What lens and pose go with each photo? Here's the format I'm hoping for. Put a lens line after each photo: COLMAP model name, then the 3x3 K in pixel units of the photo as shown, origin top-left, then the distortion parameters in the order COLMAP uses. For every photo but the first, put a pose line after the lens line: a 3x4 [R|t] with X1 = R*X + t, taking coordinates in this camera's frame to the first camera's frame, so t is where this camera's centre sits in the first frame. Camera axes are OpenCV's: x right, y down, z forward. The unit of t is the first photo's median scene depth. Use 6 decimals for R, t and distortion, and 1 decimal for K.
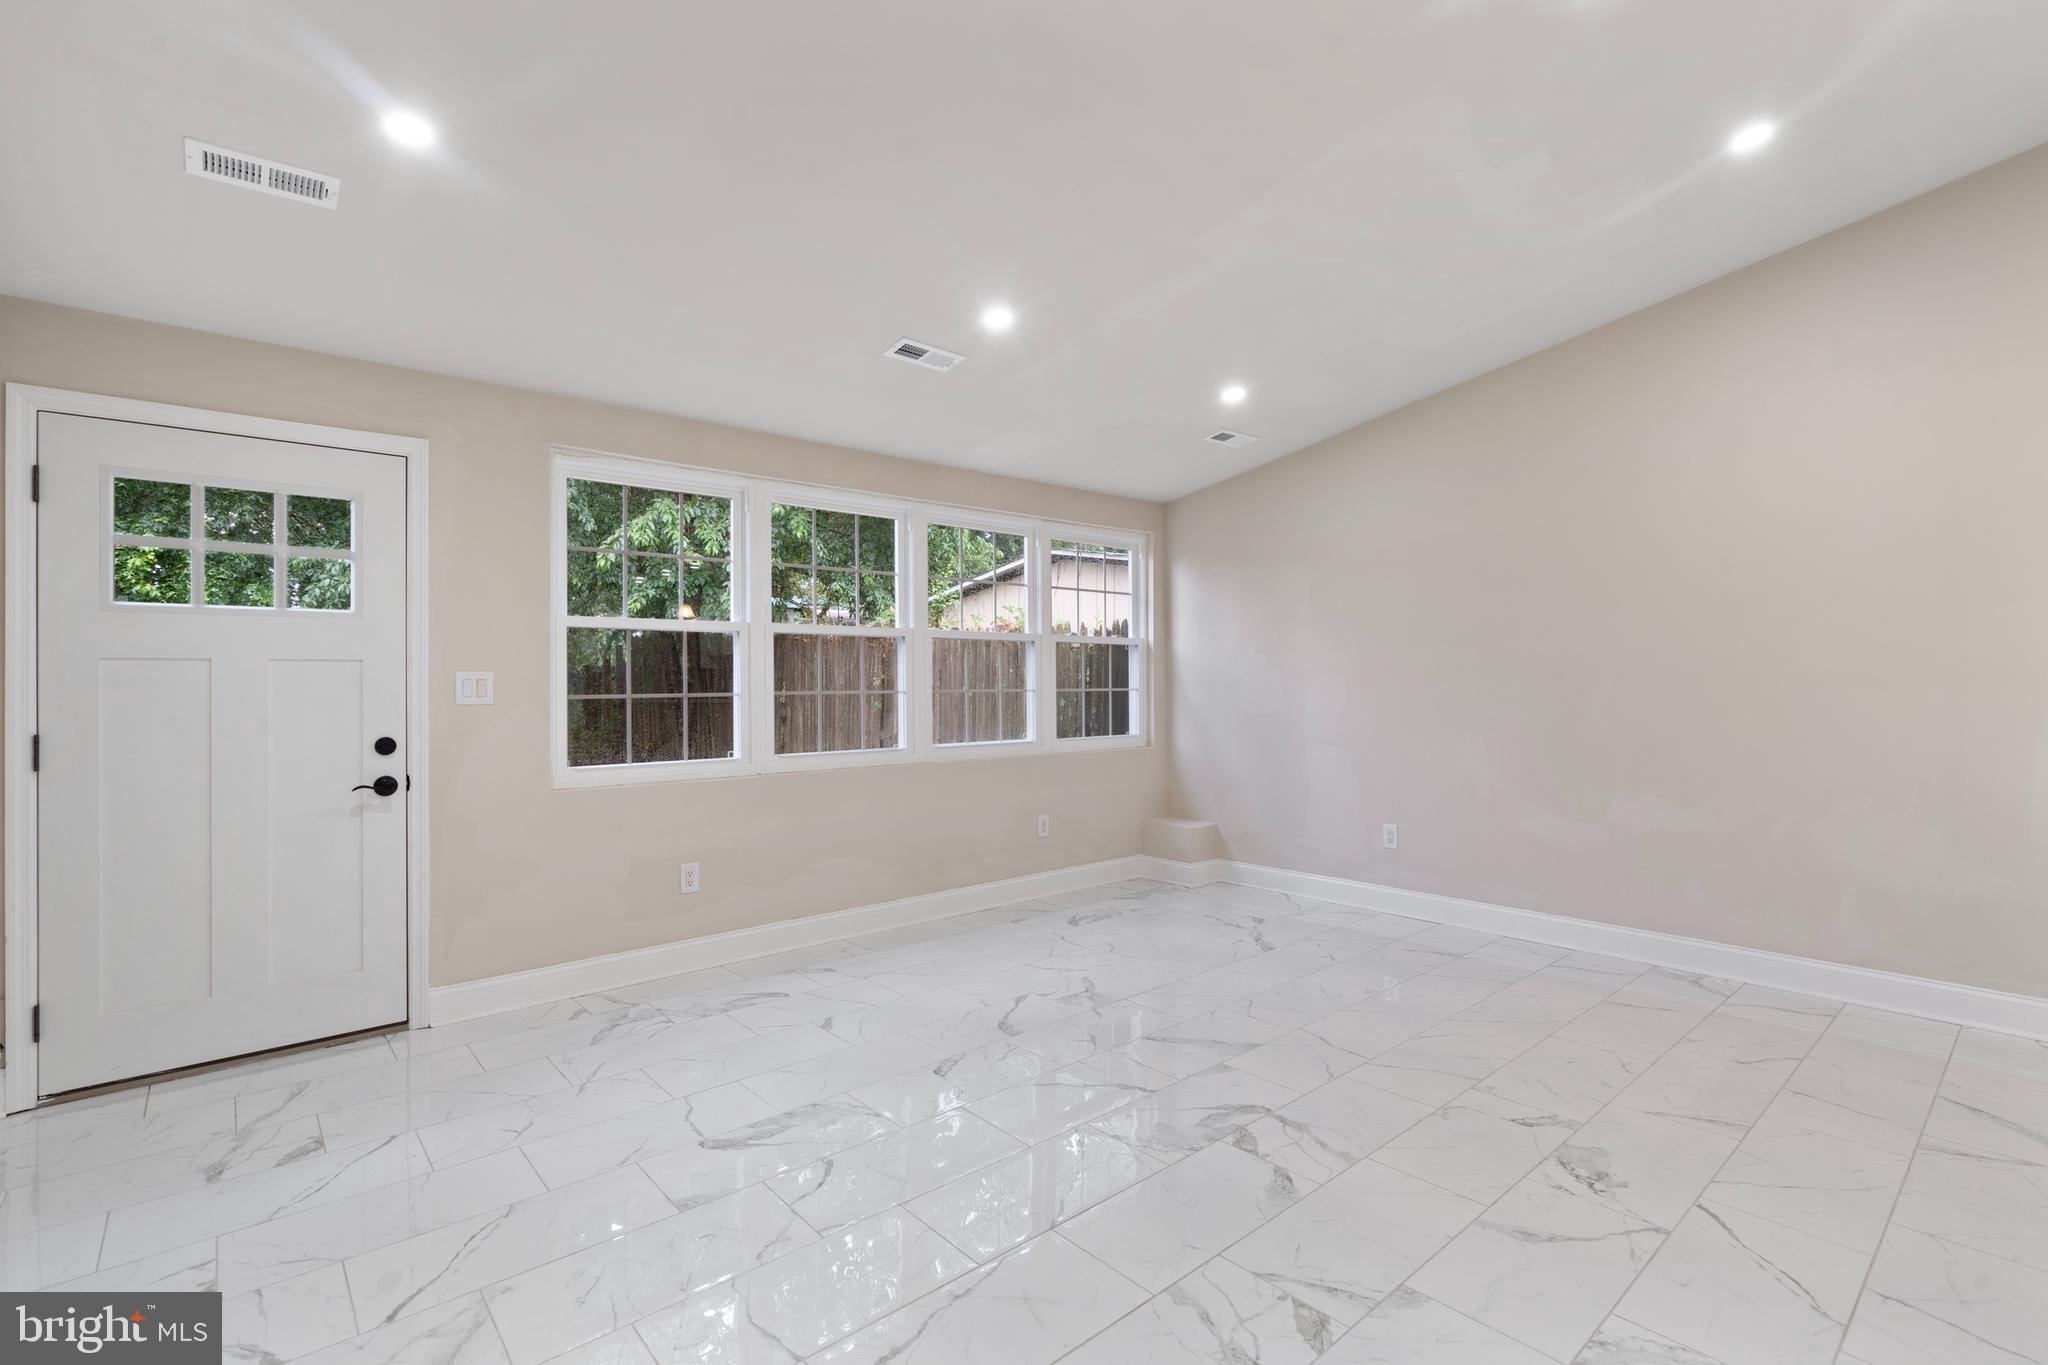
lens RADIAL K [[939.6, 0, 1018.8], [0, 939.6, 698.3], [0, 0, 1]] dist [-0.000694, 0.001059]
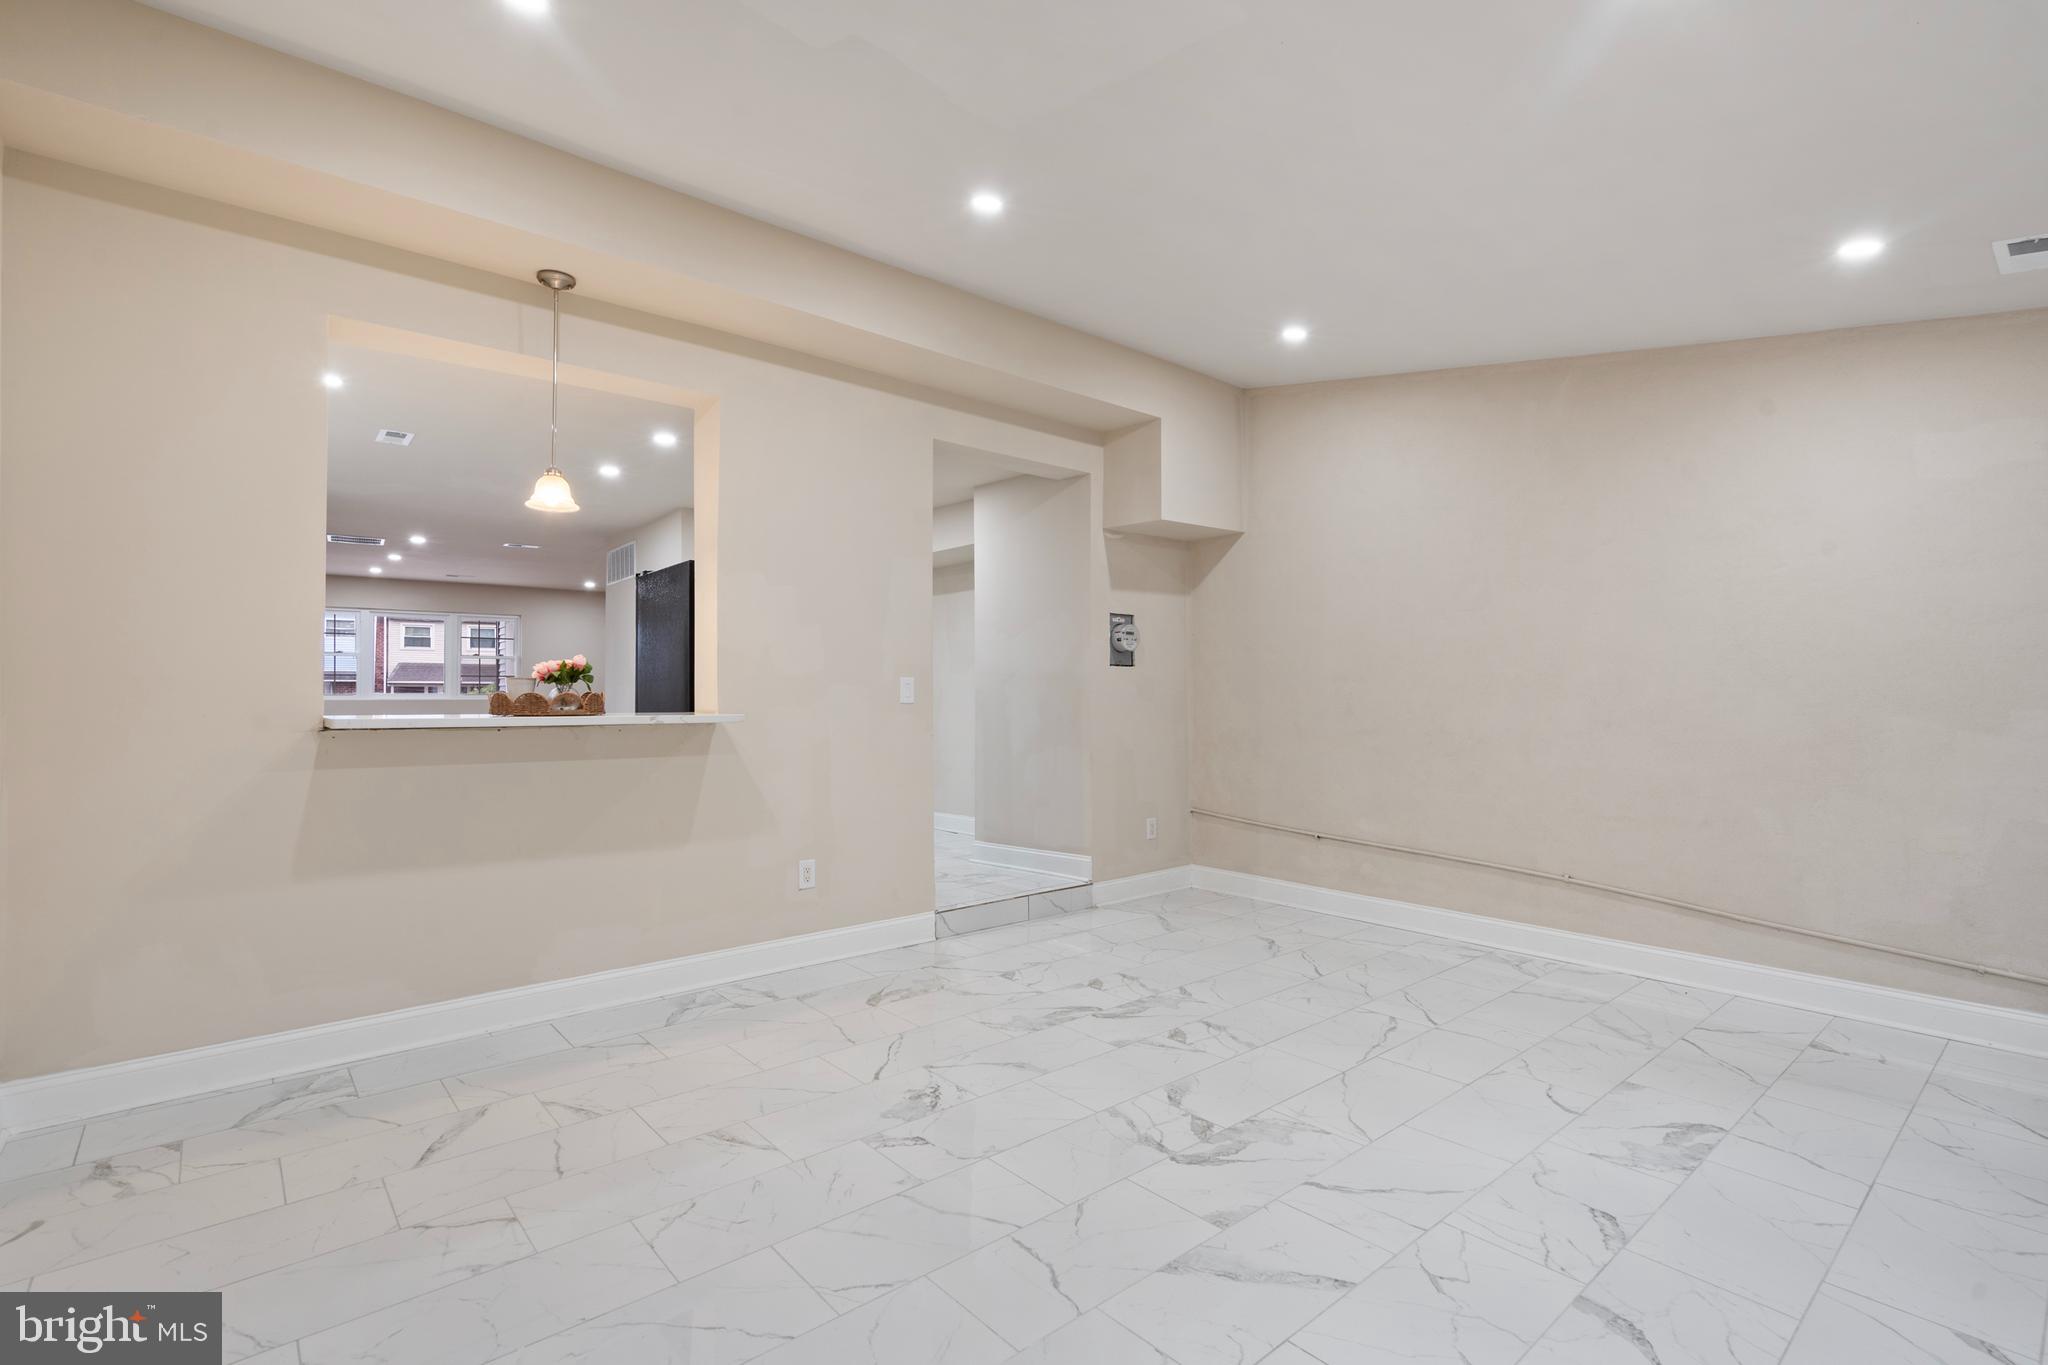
lens RADIAL K [[939.6, 0, 1018.8], [0, 939.6, 698.3], [0, 0, 1]] dist [-0.000694, 0.001059]
pose [[-0.999903, 0.010451, 0.009218, 0.294405], [0.010632, 0.999749, 0.019739, -0.023773], [-0.009009, 0.019835, -0.999763, 1.394920]]
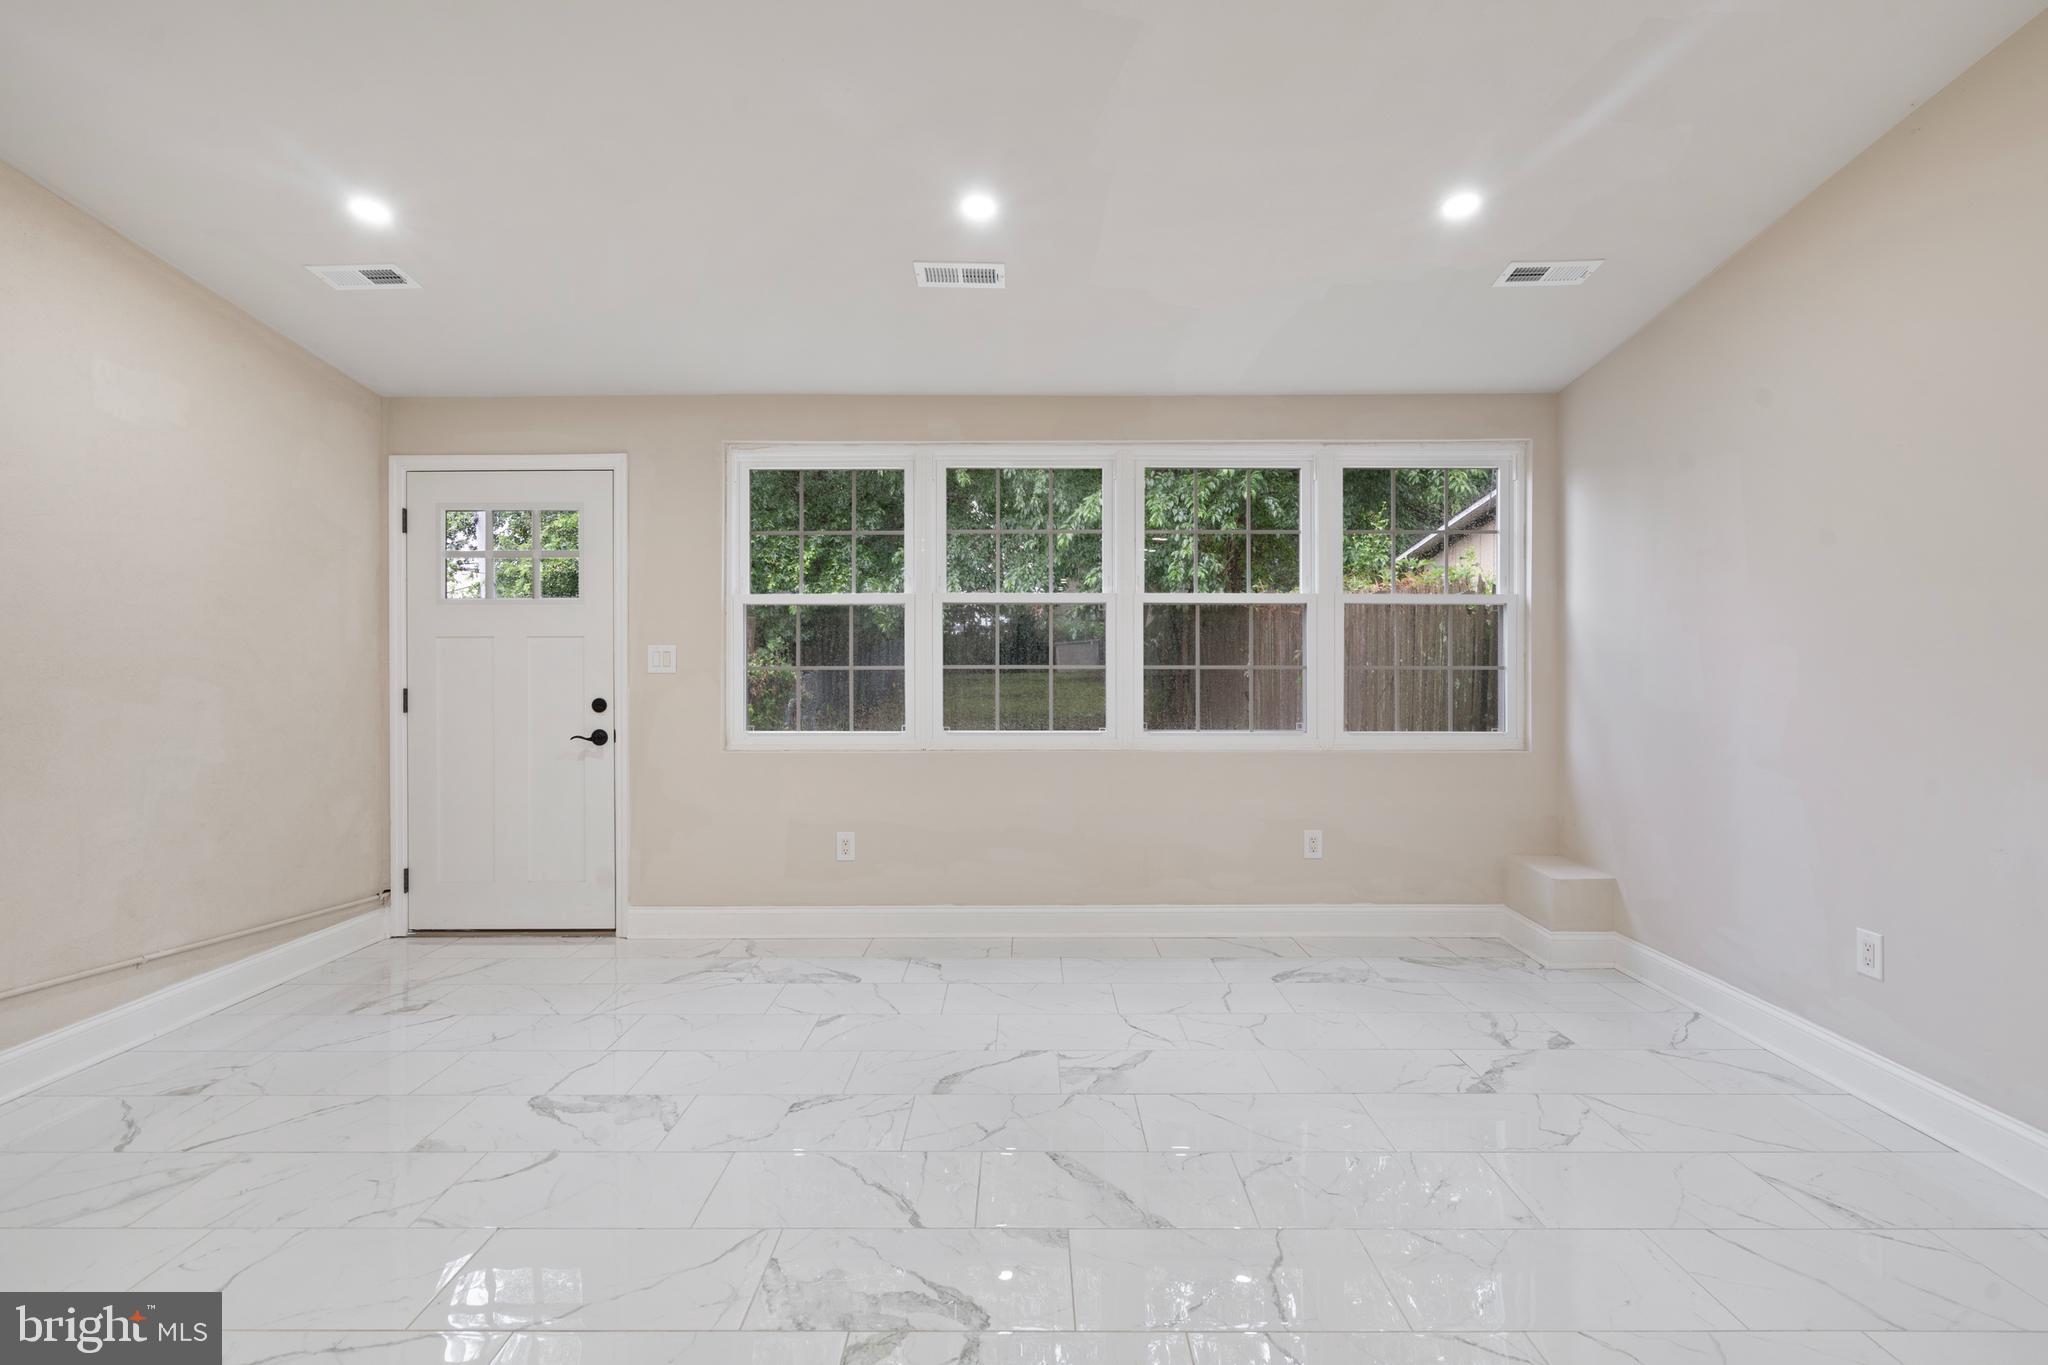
lens RADIAL K [[941.0, 0, 1023.0], [0, 941.0, 675.3], [0, 0, 1]] dist [-0.000577, 0.000870]
pose [[0.752869, 0.018441, -0.657912, 0.510915], [-0.014996, 0.999829, 0.010865, -0.009795], [0.658000, 0.001686, 0.753016, 0.388280]]
